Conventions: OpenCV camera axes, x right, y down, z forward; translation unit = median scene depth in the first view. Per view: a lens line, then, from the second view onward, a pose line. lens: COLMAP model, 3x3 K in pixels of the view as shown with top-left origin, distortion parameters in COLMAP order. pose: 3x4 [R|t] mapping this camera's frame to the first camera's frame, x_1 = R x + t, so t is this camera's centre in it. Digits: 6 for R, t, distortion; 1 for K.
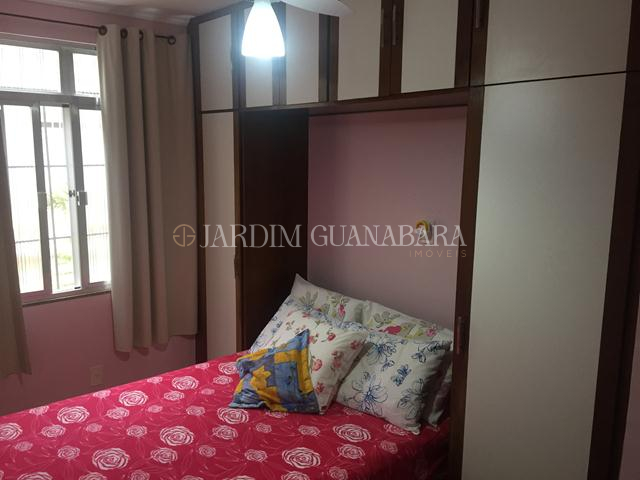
lens RADIAL K [[546.6, 0, 322.1], [0, 546.6, 238.9], [0, 0, 1]] dist [0.074865, -0.103438]
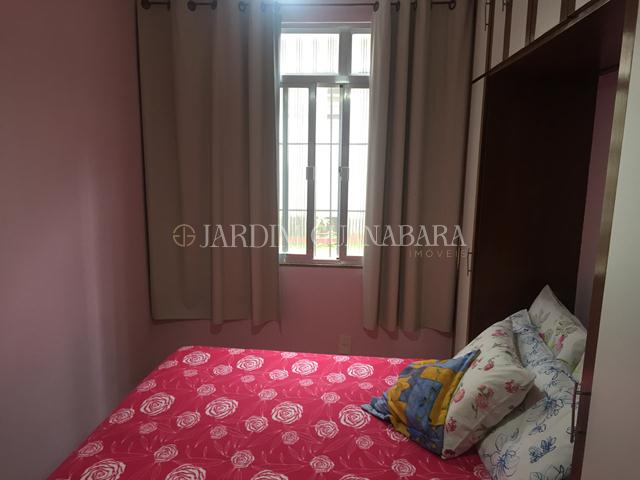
lens RADIAL K [[546.6, 0, 319.1], [0, 546.6, 242.6], [0, 0, 1]] dist [0.074865, -0.103438]
pose [[0.678850, 0.129654, -0.722740, 0.382254], [-0.123119, 0.990451, 0.062037, -0.004153], [0.723882, 0.046870, 0.688330, 0.320250]]
